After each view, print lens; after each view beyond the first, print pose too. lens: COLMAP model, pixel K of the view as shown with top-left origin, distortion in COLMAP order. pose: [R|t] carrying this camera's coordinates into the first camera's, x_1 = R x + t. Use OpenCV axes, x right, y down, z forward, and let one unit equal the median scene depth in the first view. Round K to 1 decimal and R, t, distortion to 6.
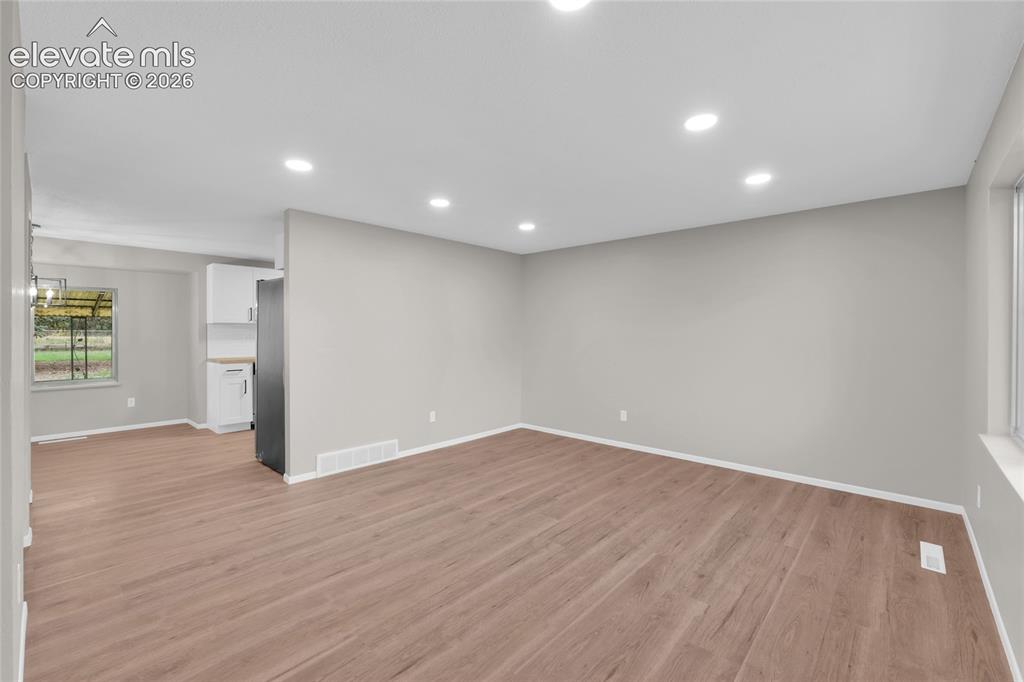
lens RADIAL K [[435.4, 0, 511.2], [0, 435.4, 336.8], [0, 0, 1]] dist [-0.001199, 0.000020]
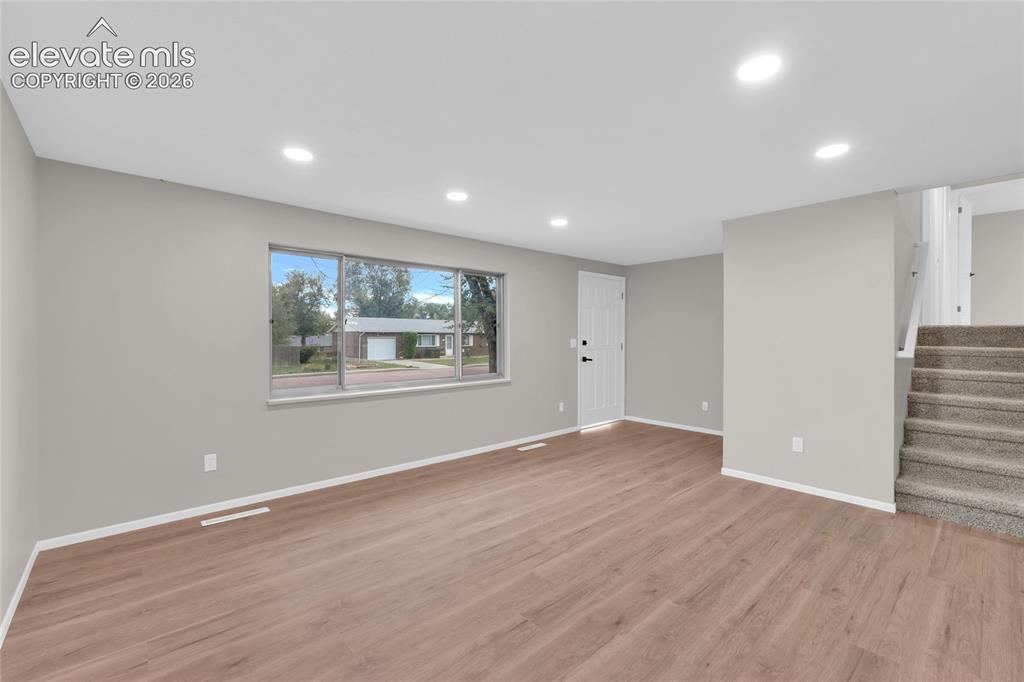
lens RADIAL K [[435.4, 0, 512.4], [0, 435.4, 338.1], [0, 0, 1]] dist [-0.001199, 0.000020]
pose [[-0.994934, -0.004787, 0.100419, 0.075843], [-0.003732, 0.999936, 0.010687, -0.006692], [-0.100464, 0.010258, -0.994888, 1.947987]]
